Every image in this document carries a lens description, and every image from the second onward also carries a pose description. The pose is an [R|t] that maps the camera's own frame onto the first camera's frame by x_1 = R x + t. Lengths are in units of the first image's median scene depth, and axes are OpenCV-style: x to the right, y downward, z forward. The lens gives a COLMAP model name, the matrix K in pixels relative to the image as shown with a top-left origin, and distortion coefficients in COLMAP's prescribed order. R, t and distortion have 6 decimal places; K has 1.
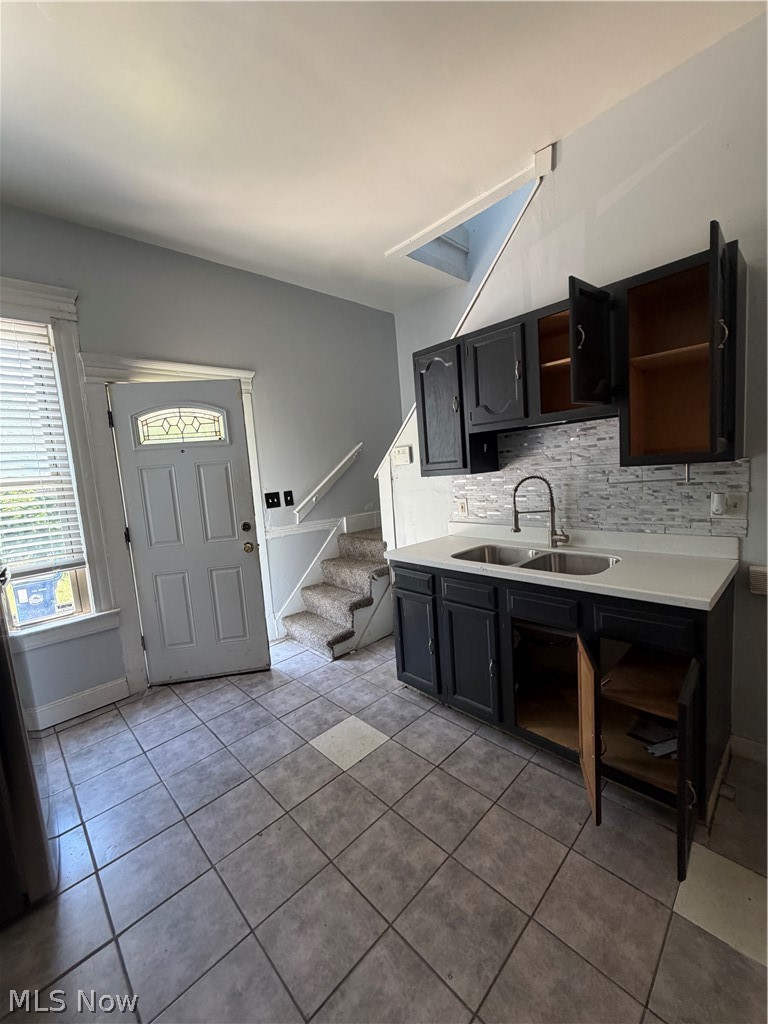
lens RADIAL K [[410.2, 0, 385.1], [0, 410.2, 512.2], [0, 0, 1]] dist [0.001444, -0.000240]
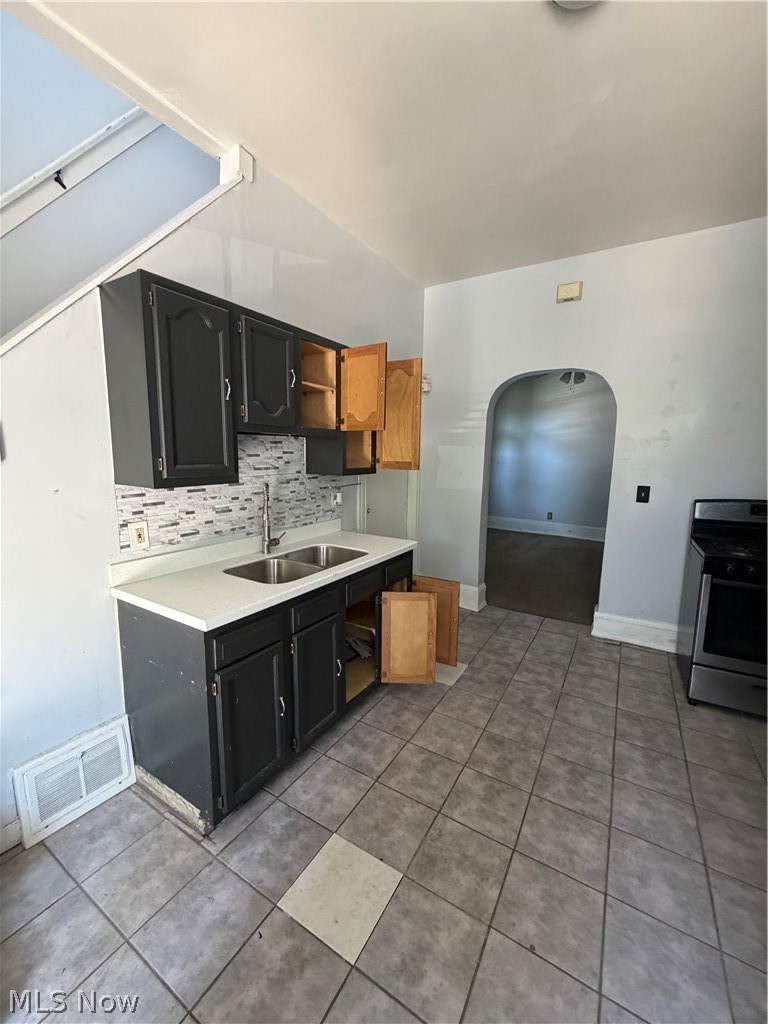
lens RADIAL K [[410.2, 0, 385.1], [0, 410.2, 512.2], [0, 0, 1]] dist [0.001444, -0.000240]
pose [[-0.257792, -0.067333, 0.963851, -0.771955], [0.108899, 0.989188, 0.098229, -0.101221], [-0.960044, 0.130285, -0.247672, 1.137637]]
